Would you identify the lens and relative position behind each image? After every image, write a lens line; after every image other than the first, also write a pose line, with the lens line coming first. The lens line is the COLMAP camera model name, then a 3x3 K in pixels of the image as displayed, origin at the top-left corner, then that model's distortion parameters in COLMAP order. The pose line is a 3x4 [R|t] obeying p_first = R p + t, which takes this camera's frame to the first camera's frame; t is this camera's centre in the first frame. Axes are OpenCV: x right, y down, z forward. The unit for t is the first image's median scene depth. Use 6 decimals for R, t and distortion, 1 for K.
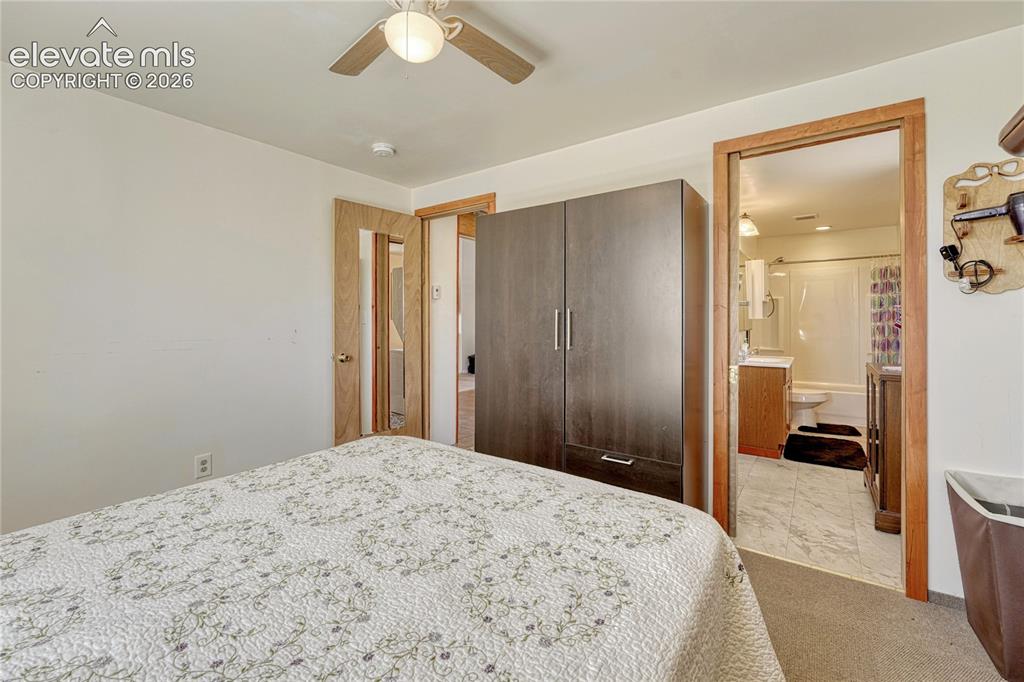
lens RADIAL K [[437.7, 0, 508.6], [0, 437.7, 321.5], [0, 0, 1]] dist [-0.012960, 0.001716]
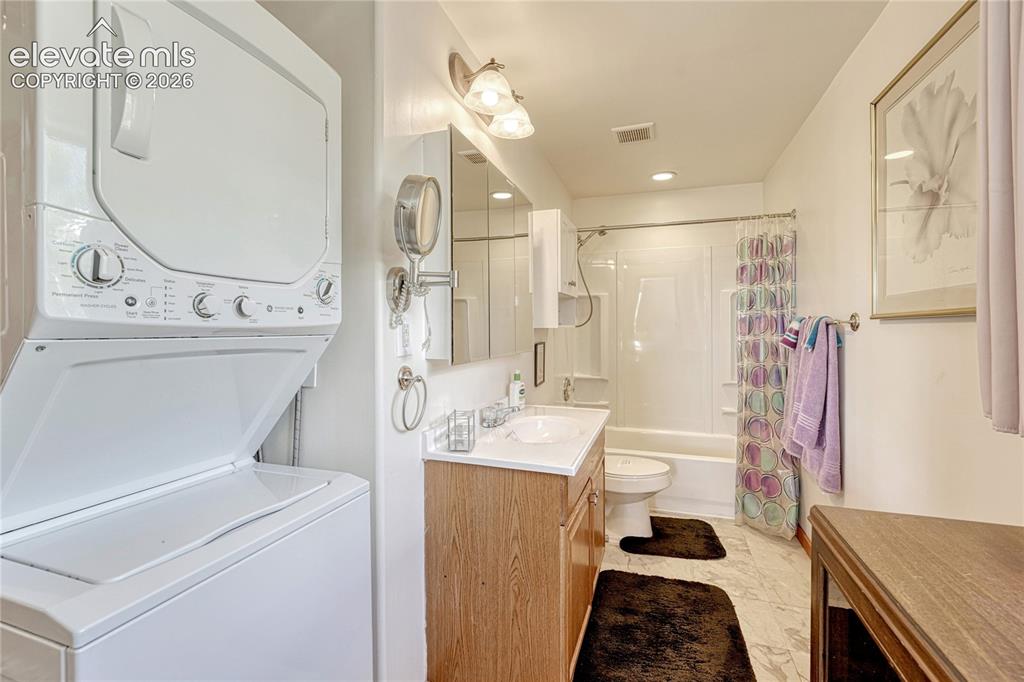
lens RADIAL K [[437.7, 0, 517.1], [0, 437.7, 330.7], [0, 0, 1]] dist [-0.012960, 0.001716]
pose [[0.953559, 0.002350, 0.301196, 0.399645], [-0.002930, 0.999995, 0.001472, -0.004043], [-0.301191, -0.002286, 0.953561, 0.553756]]
